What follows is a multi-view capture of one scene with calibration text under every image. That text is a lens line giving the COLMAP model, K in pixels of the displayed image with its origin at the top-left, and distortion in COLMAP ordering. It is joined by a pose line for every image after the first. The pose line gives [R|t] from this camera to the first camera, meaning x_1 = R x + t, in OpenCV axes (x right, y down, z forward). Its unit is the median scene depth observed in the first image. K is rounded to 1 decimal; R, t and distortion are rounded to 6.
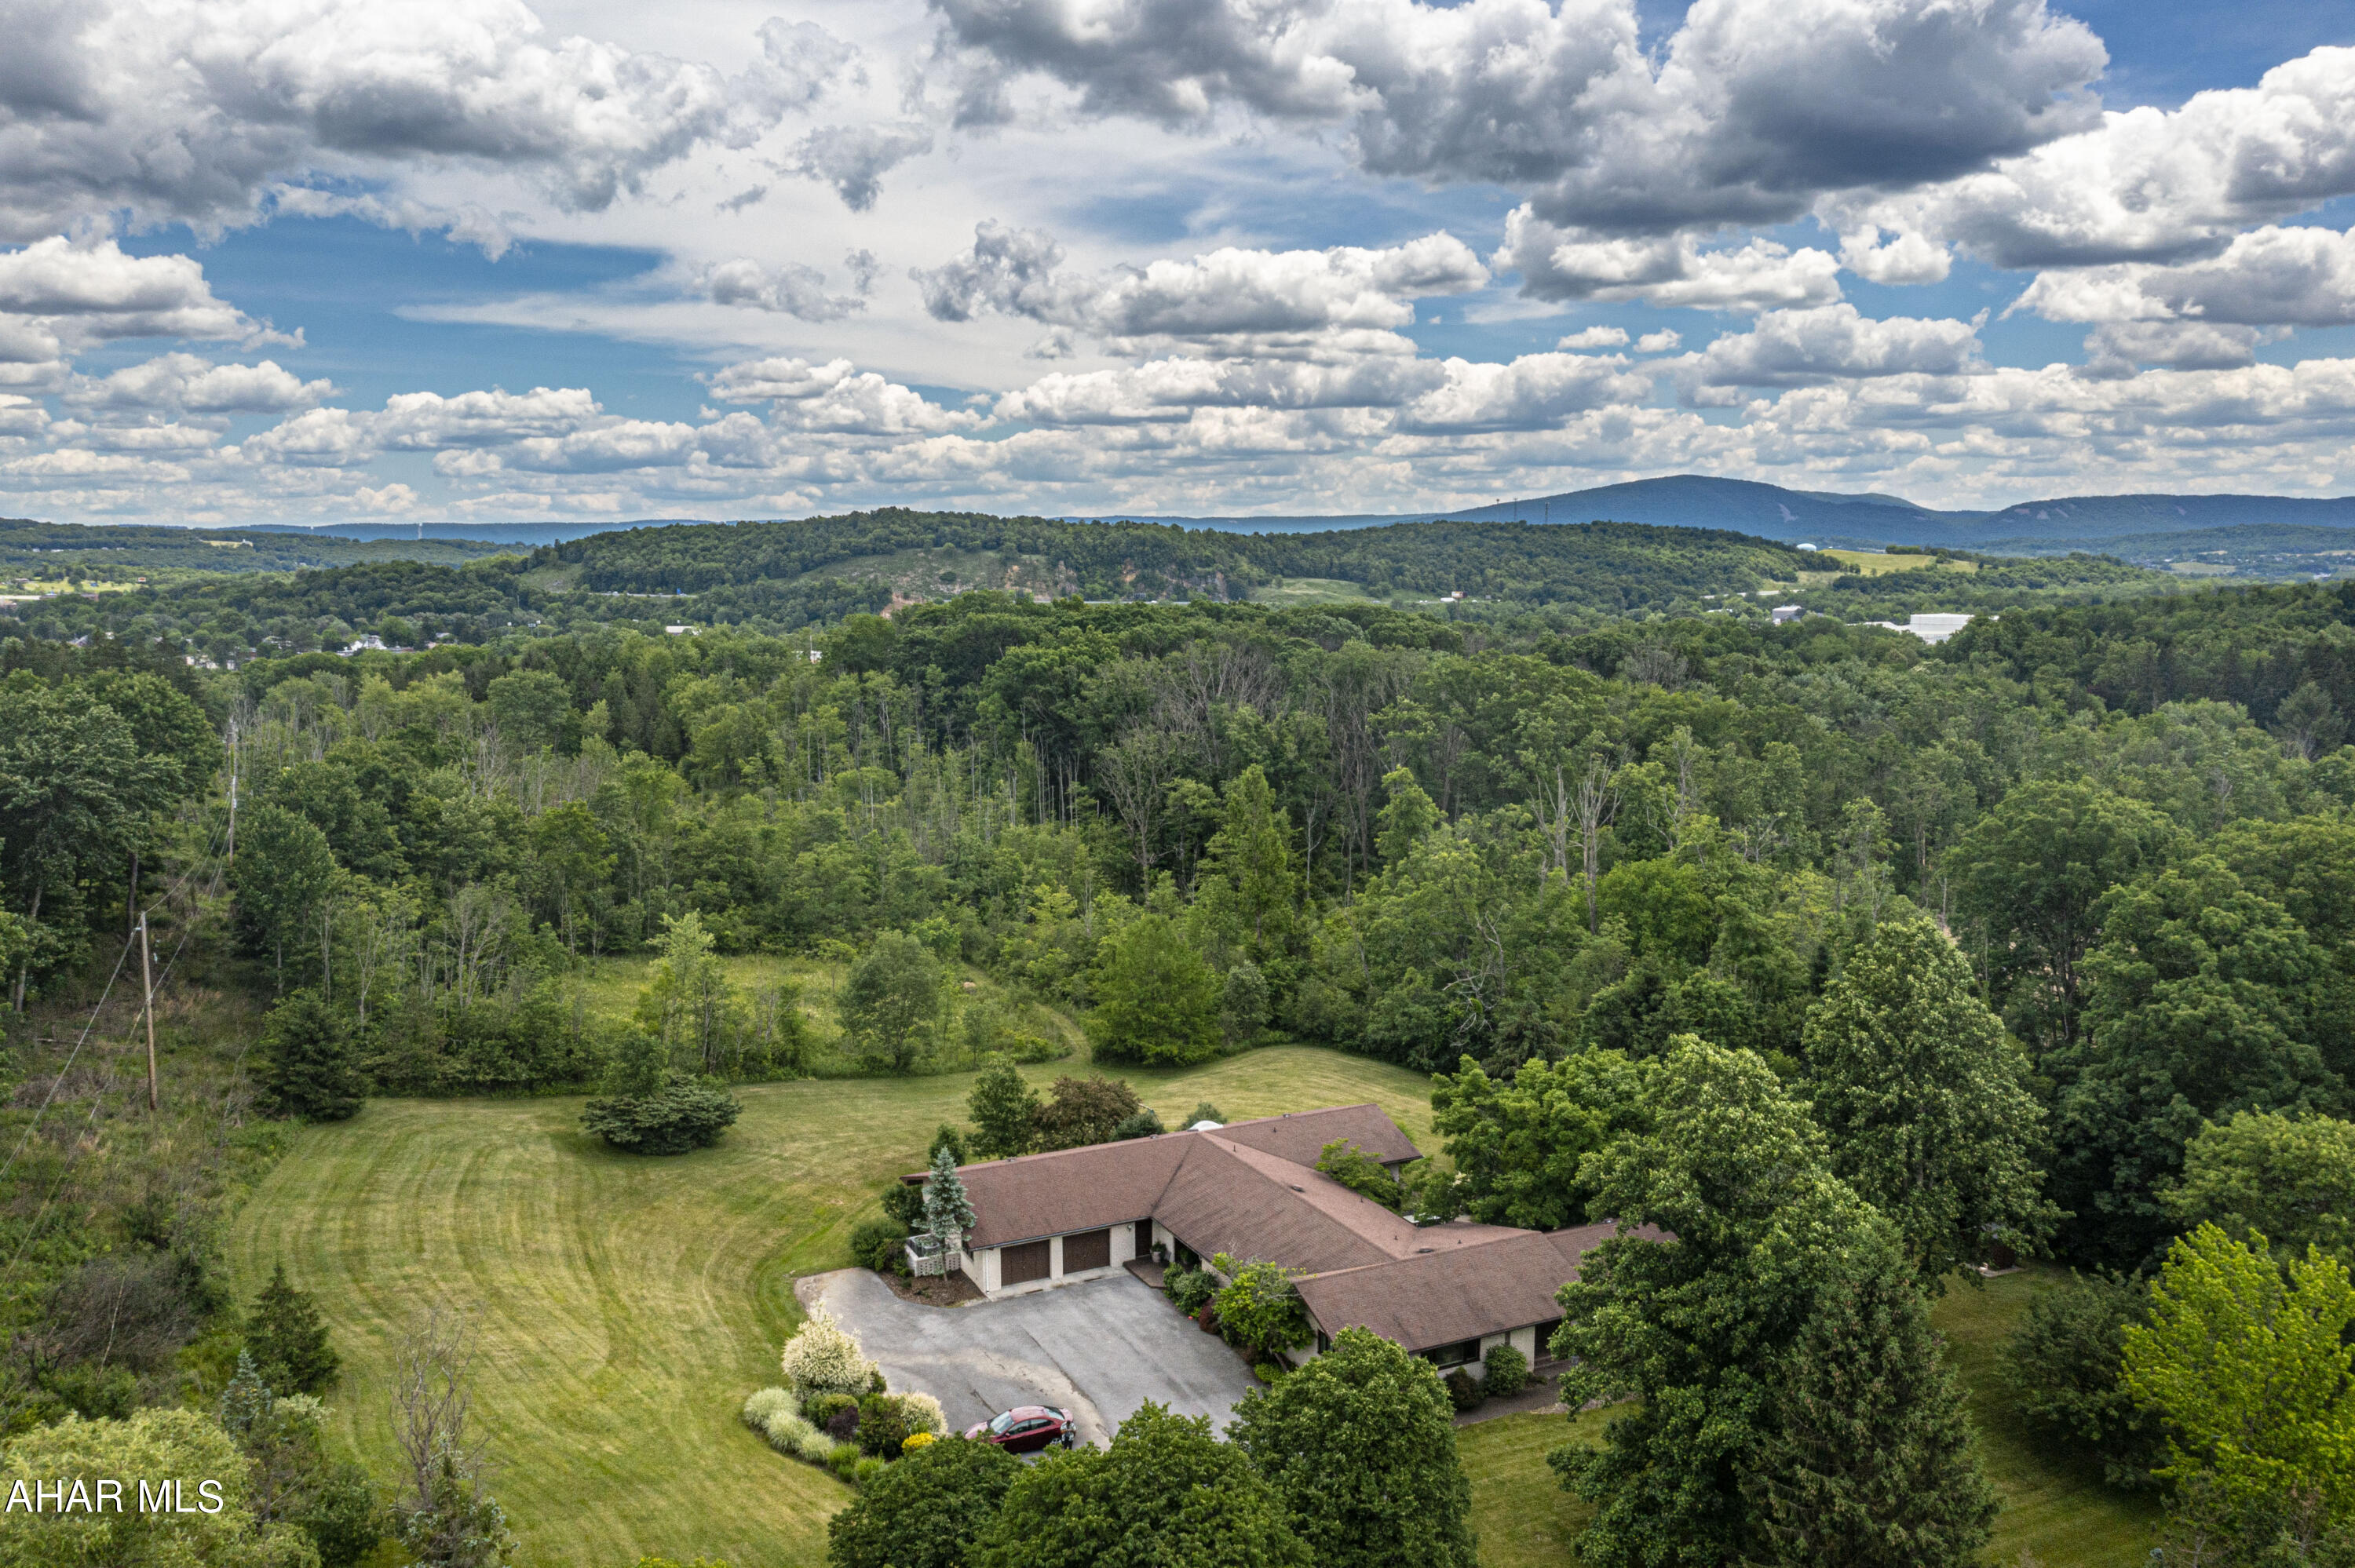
lens RADIAL K [[1825.4, 0, 1167.9], [0, 1825.4, 785.6], [0, 0, 1]] dist [-0.034851, 0.011347]
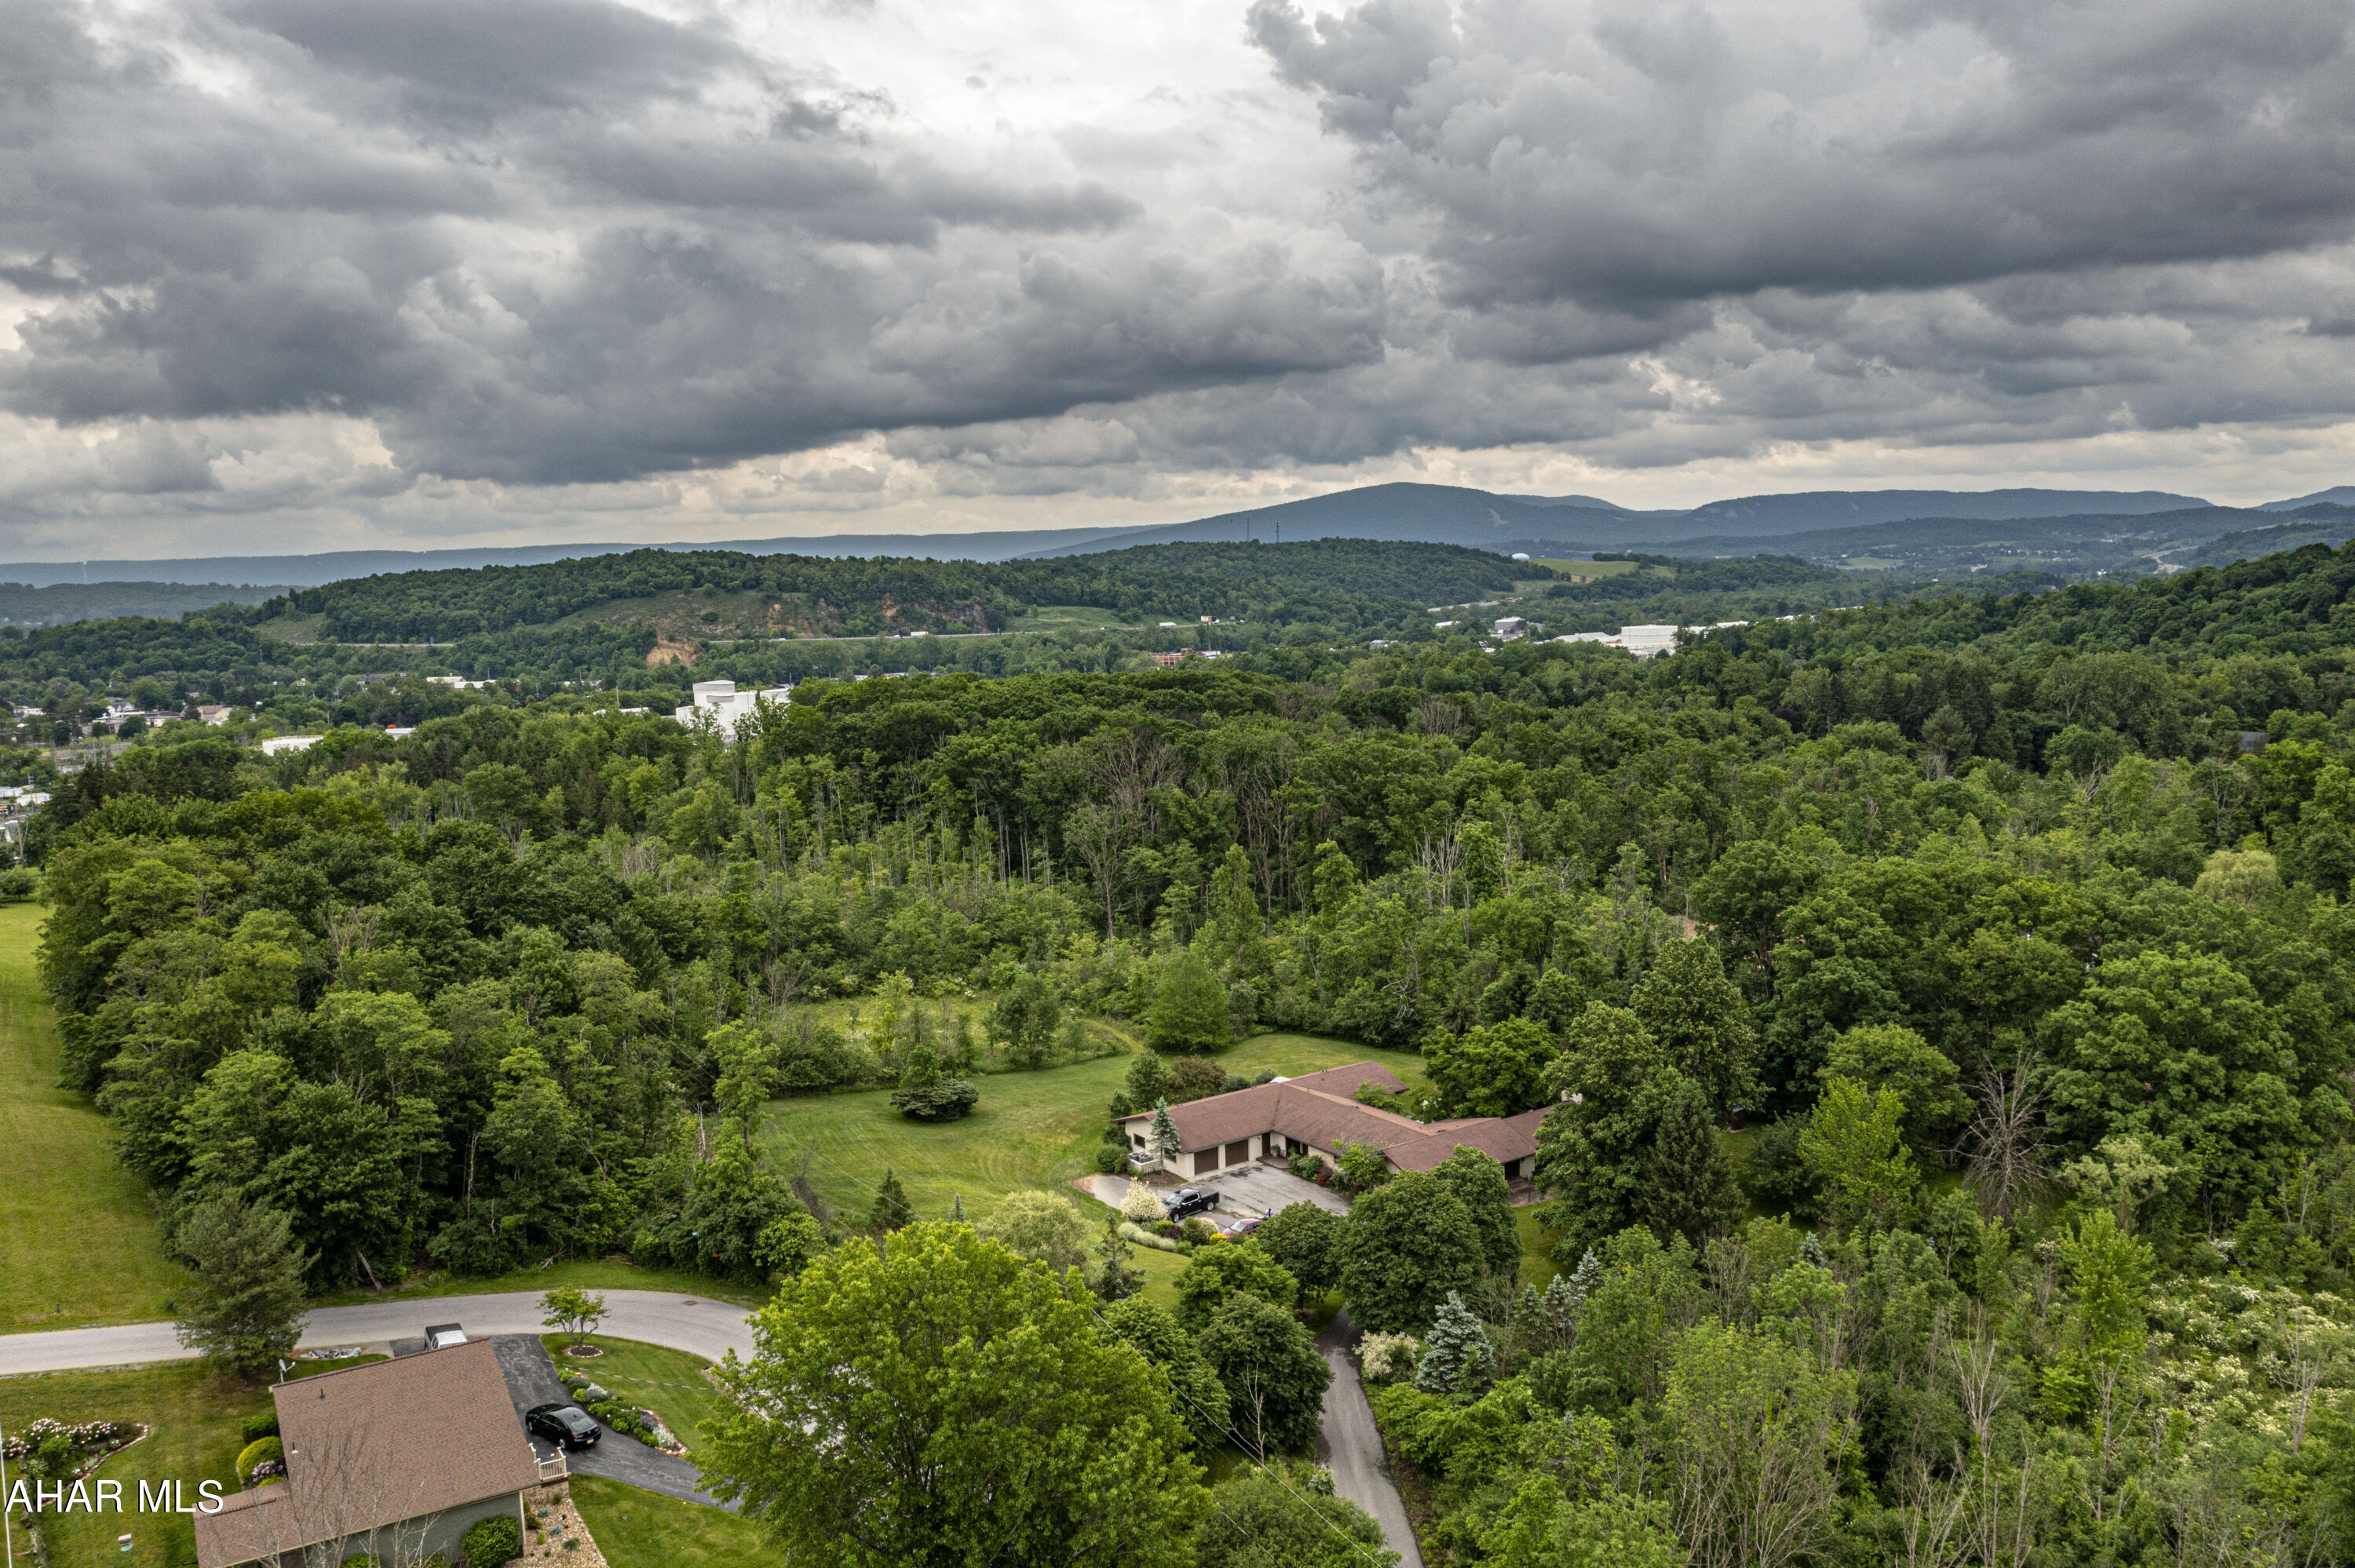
lens RADIAL K [[1839.8, 0, 1177.5], [0, 1839.8, 784.0], [0, 0, 1]] dist [-0.032153, 0.012641]
pose [[0.987719, -0.043094, 0.150180, -0.232077], [0.044387, 0.999000, -0.005270, -0.057992], [-0.149803, 0.011871, 0.988645, -0.479202]]
